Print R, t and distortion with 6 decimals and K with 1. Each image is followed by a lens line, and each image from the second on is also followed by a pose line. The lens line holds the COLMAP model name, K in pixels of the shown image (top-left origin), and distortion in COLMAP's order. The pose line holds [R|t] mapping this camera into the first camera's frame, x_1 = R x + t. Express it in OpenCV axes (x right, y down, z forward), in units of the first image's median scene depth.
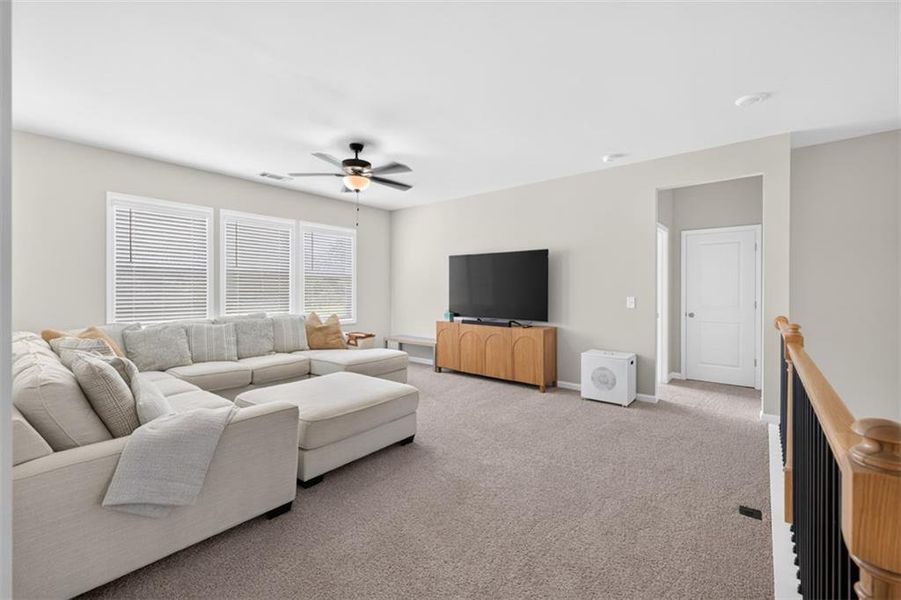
lens RADIAL K [[386.7, 0, 451.2], [0, 386.7, 295.3], [0, 0, 1]] dist [0.004123, -0.001174]
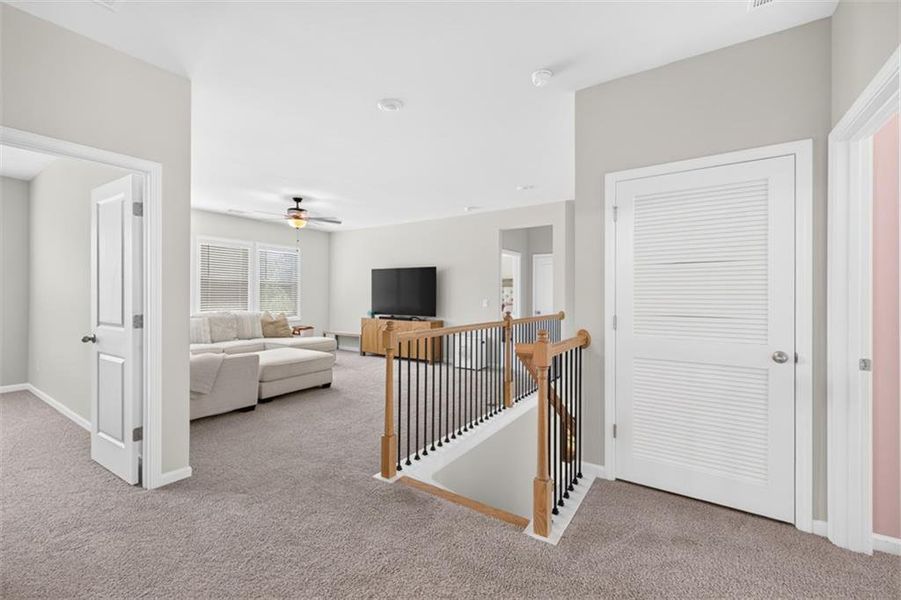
lens RADIAL K [[386.7, 0, 448.6], [0, 386.7, 298.3], [0, 0, 1]] dist [0.004123, -0.001174]
pose [[0.995145, 0.001440, 0.098409, 0.148432], [-0.000826, 0.999980, -0.006286, 0.007943], [-0.098416, 0.006174, 0.995126, -0.425579]]
